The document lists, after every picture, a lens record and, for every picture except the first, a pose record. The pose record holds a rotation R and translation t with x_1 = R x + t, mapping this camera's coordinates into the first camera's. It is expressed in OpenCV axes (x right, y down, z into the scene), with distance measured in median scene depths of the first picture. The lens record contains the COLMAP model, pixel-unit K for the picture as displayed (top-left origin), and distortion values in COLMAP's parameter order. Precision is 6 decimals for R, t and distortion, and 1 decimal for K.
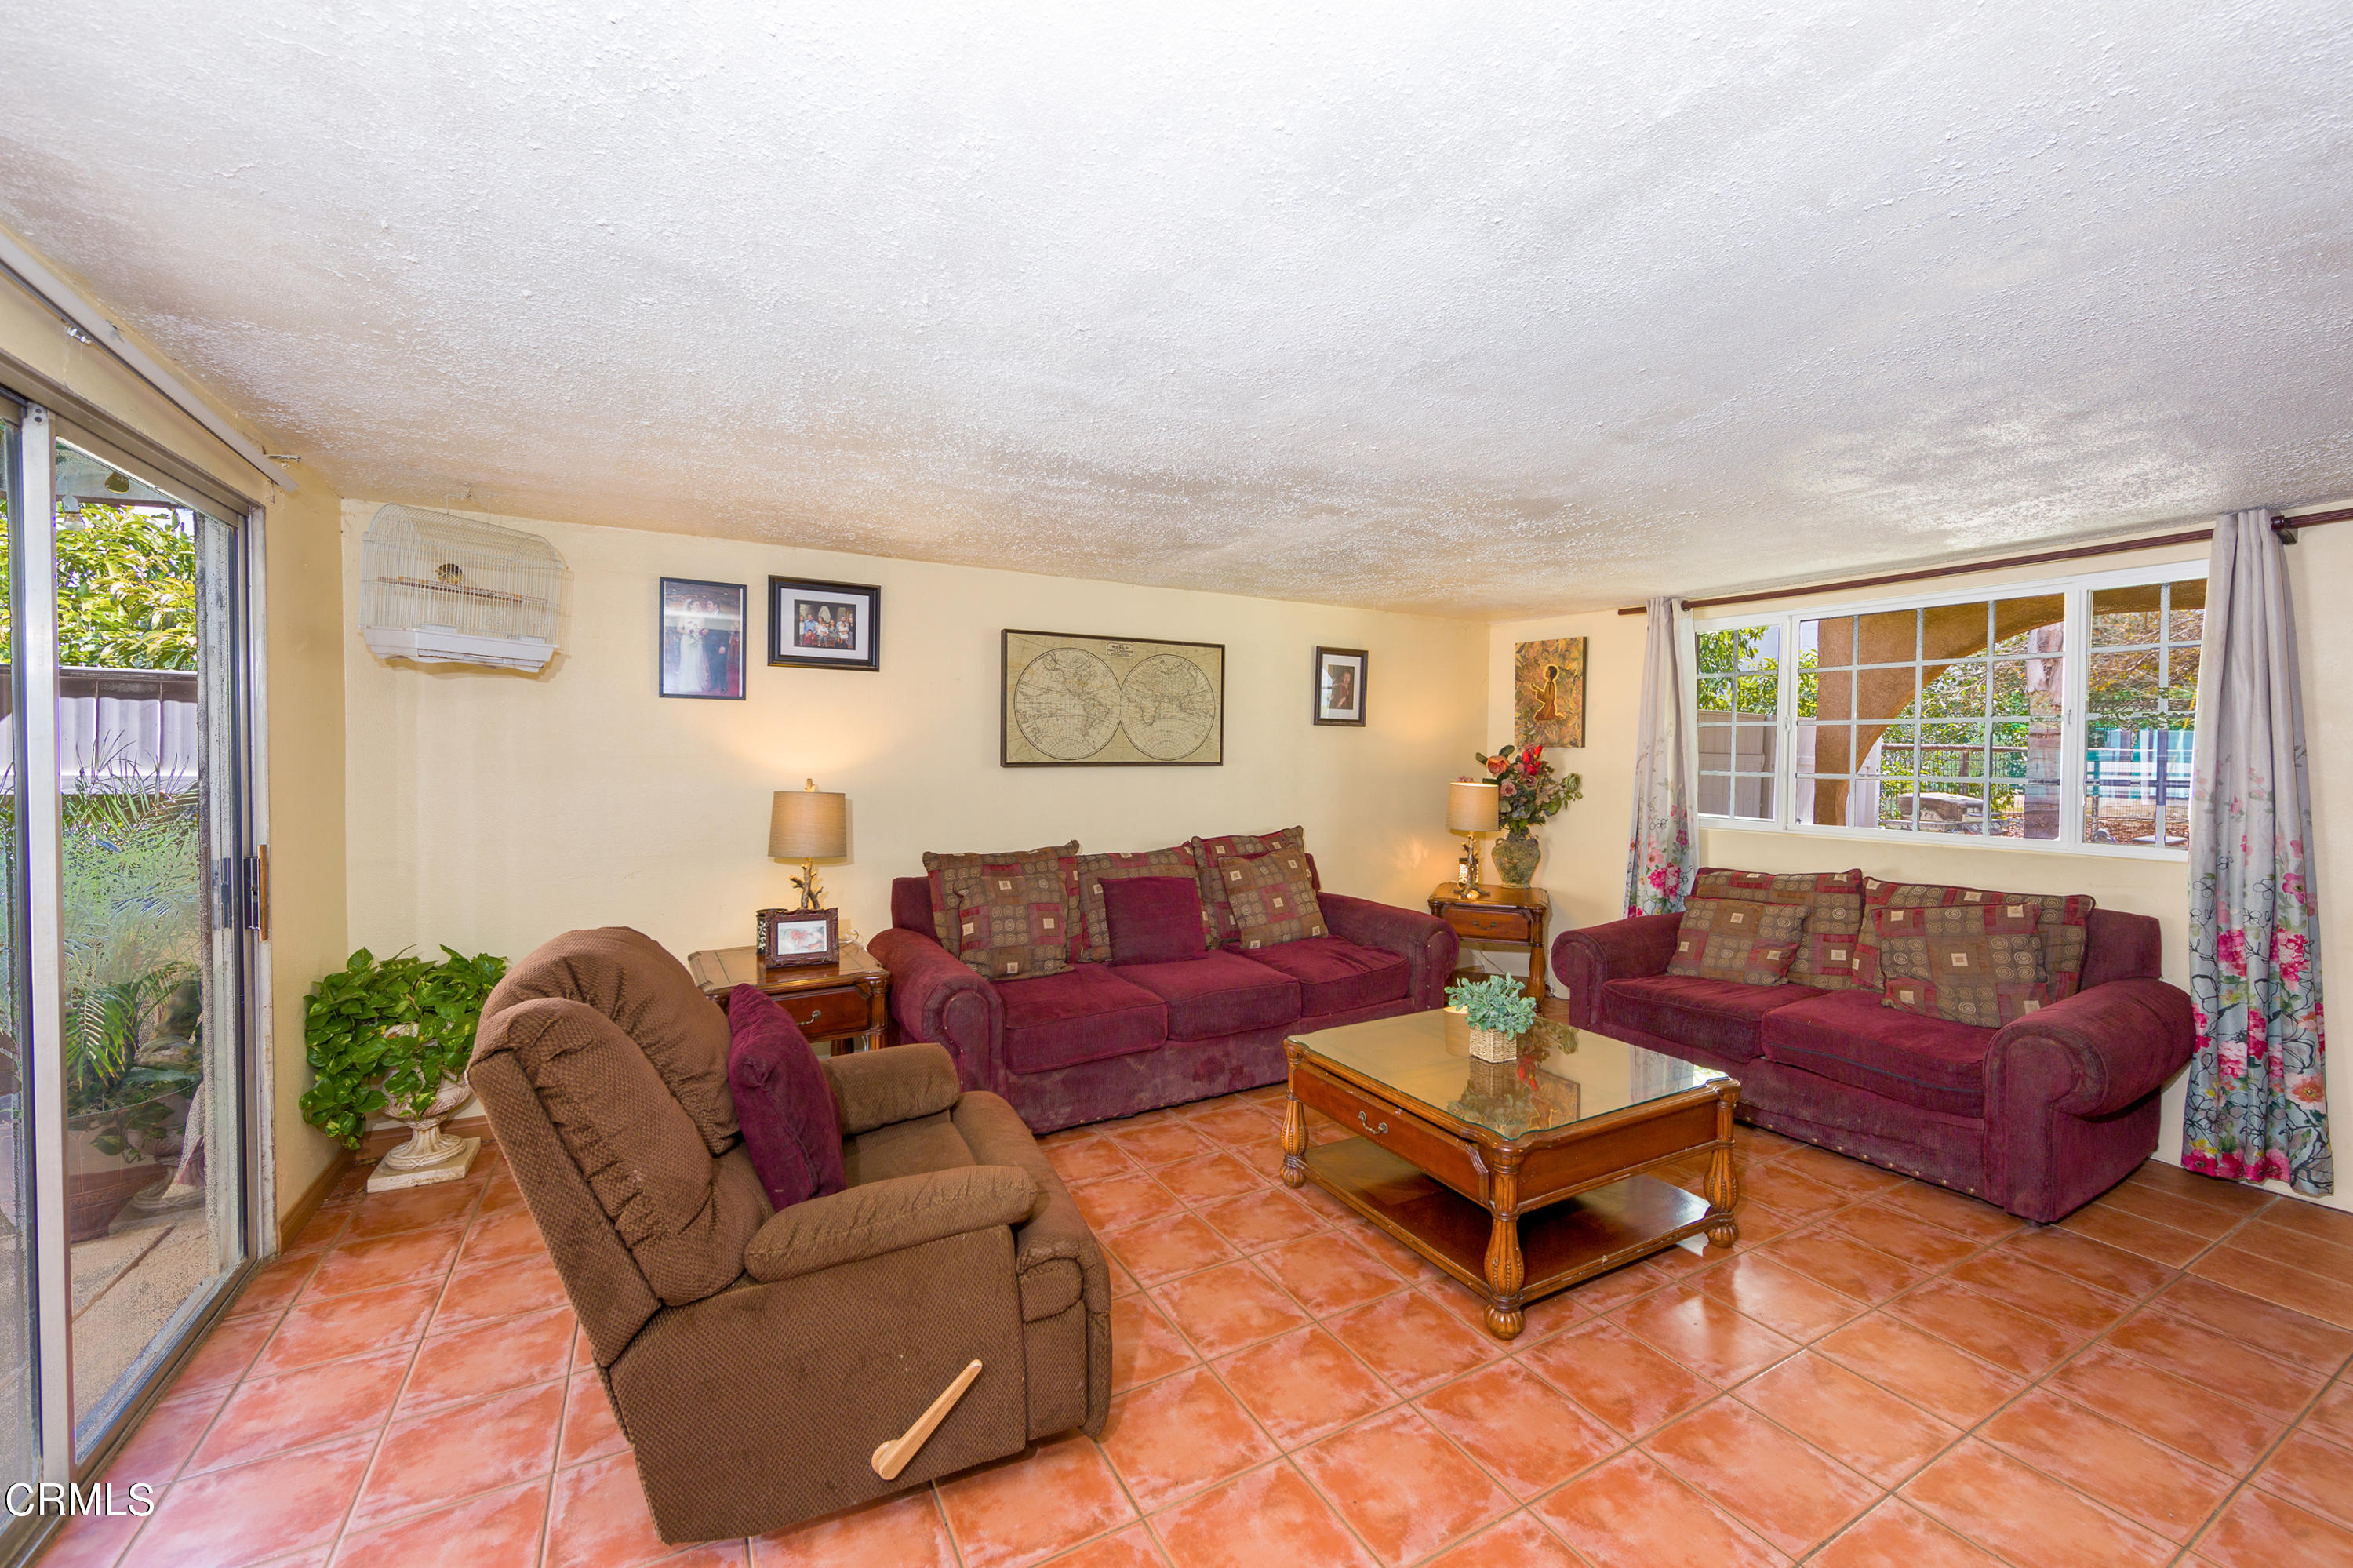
lens RADIAL K [[915.7, 0, 1166.5], [0, 915.7, 776.1], [0, 0, 1]] dist [-0.001310, -0.000007]
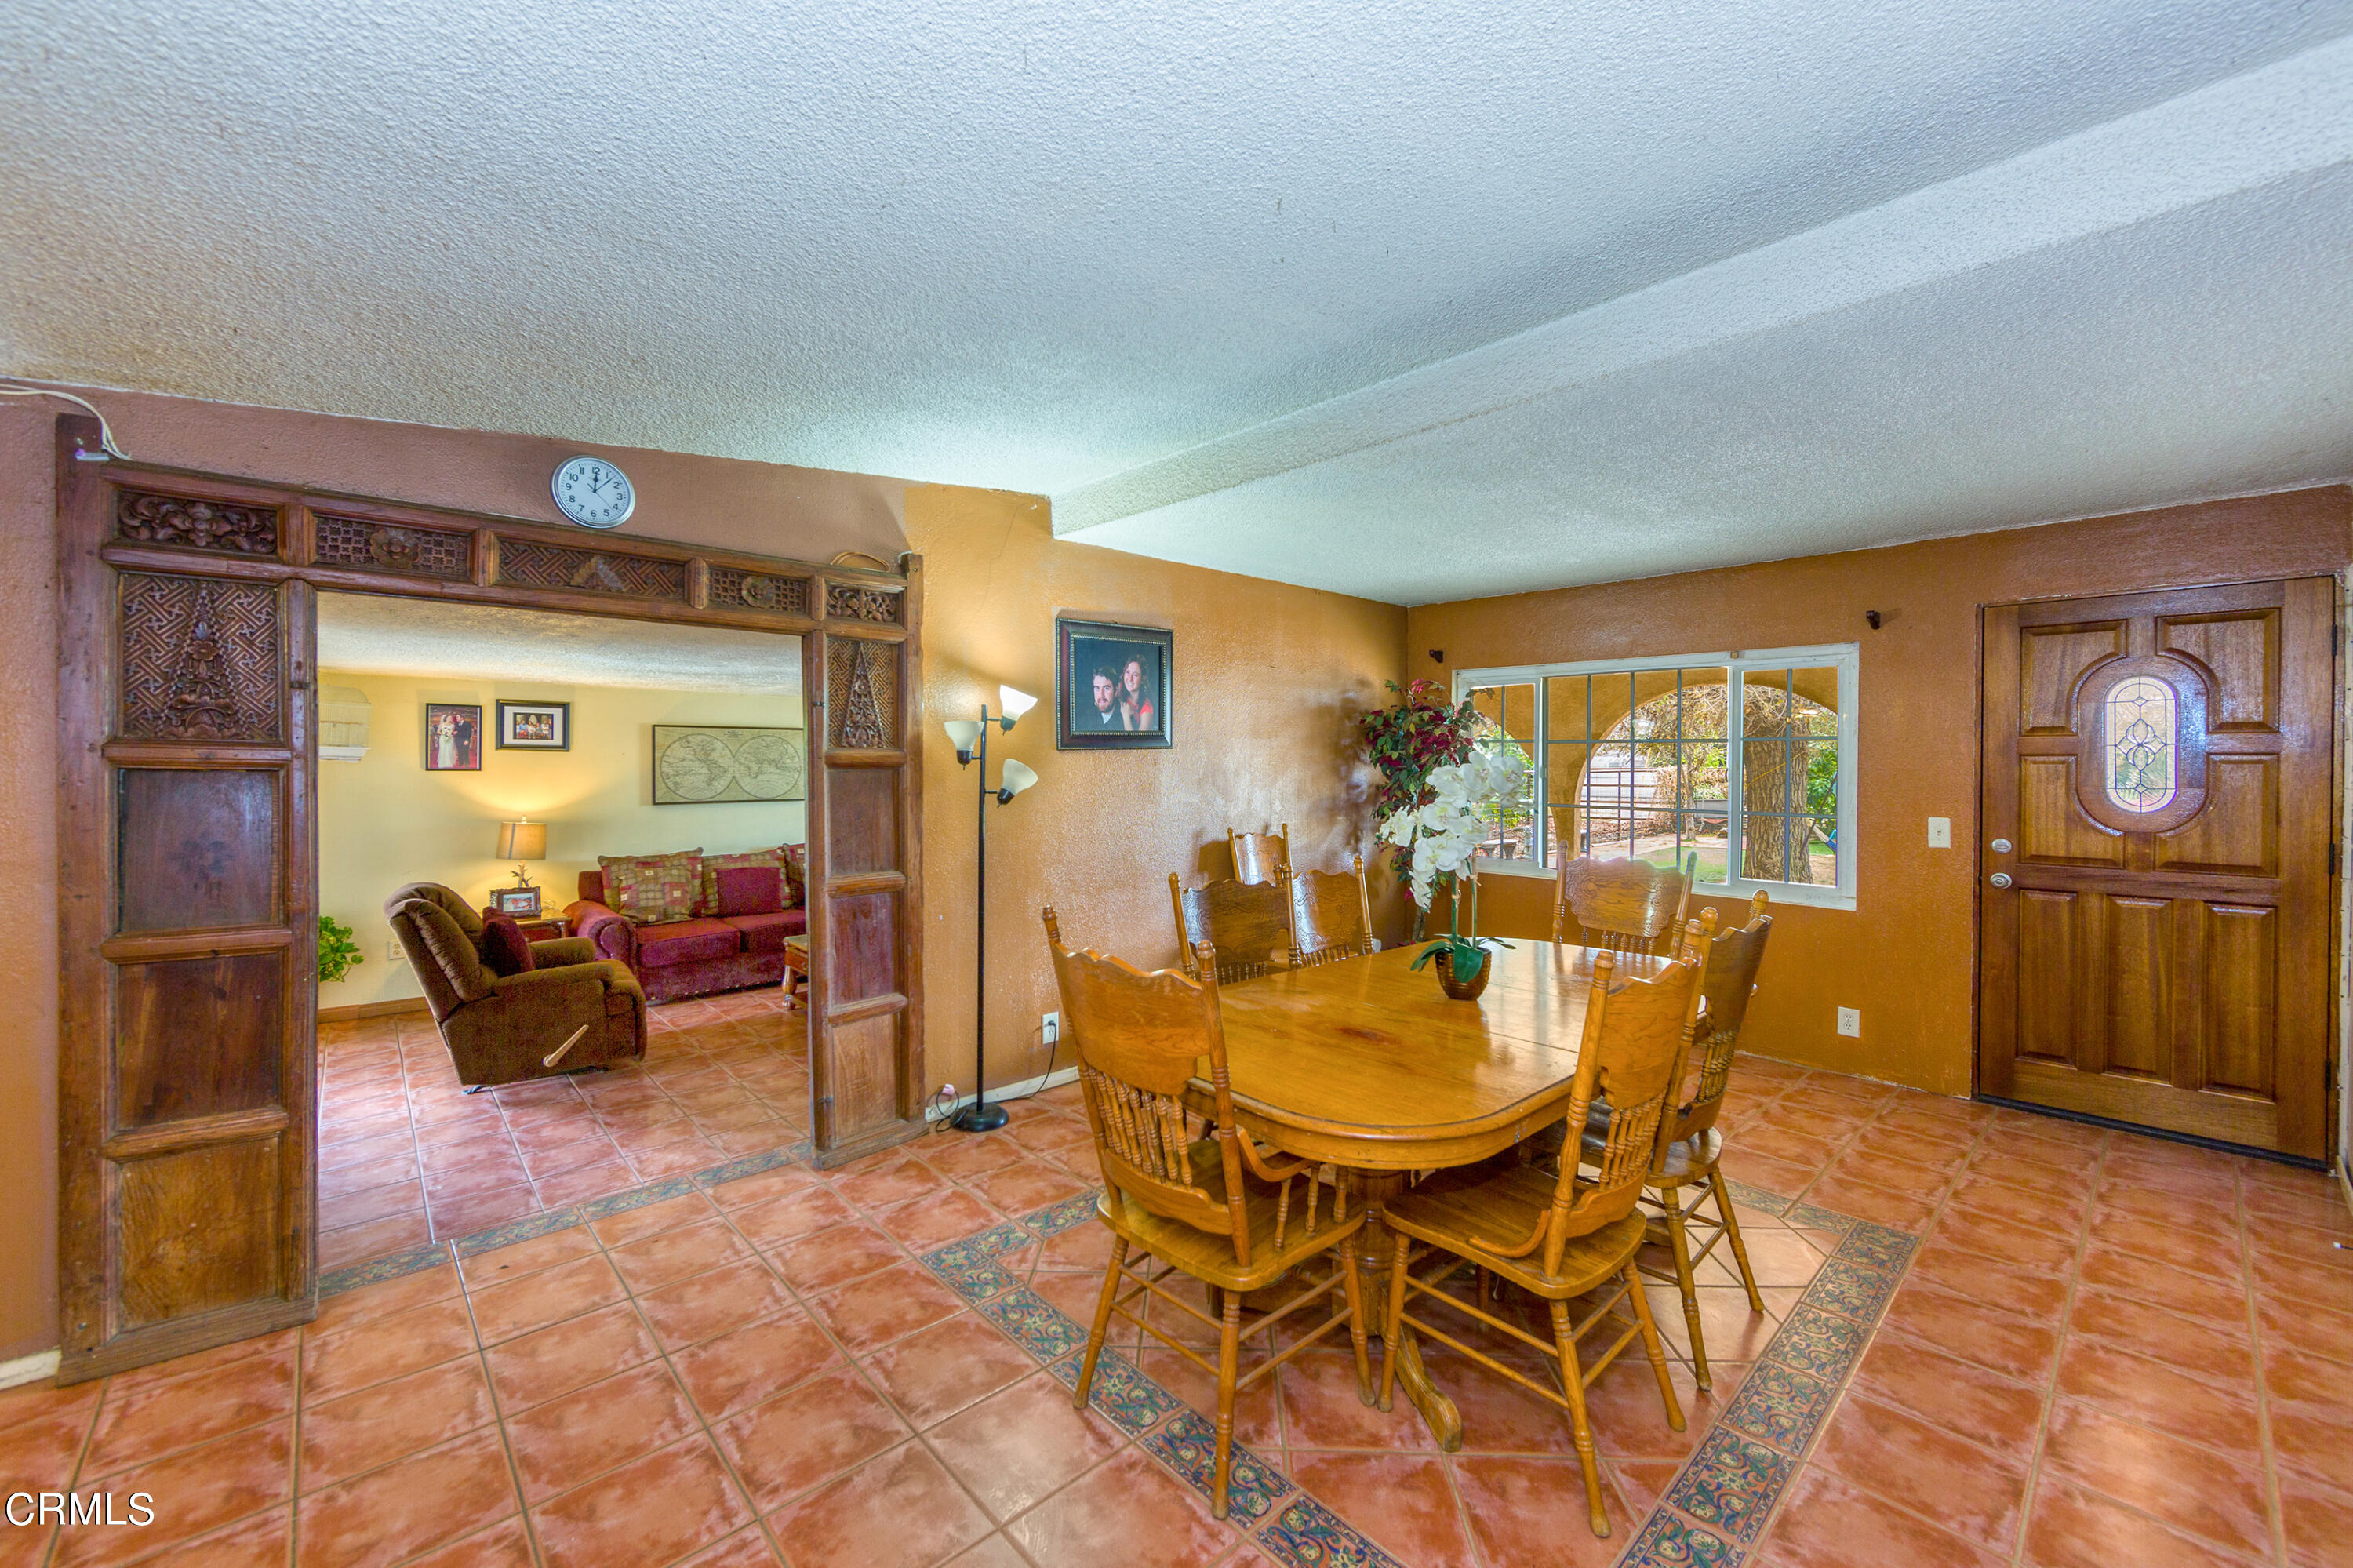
lens RADIAL K [[915.7, 0, 1171.5], [0, 915.7, 789.7], [0, 0, 1]] dist [-0.001310, -0.000007]
pose [[0.977348, -0.014926, 0.211110, 0.403788], [0.012265, 0.999828, 0.013912, -0.050929], [-0.211282, -0.011007, 0.977363, -0.869854]]
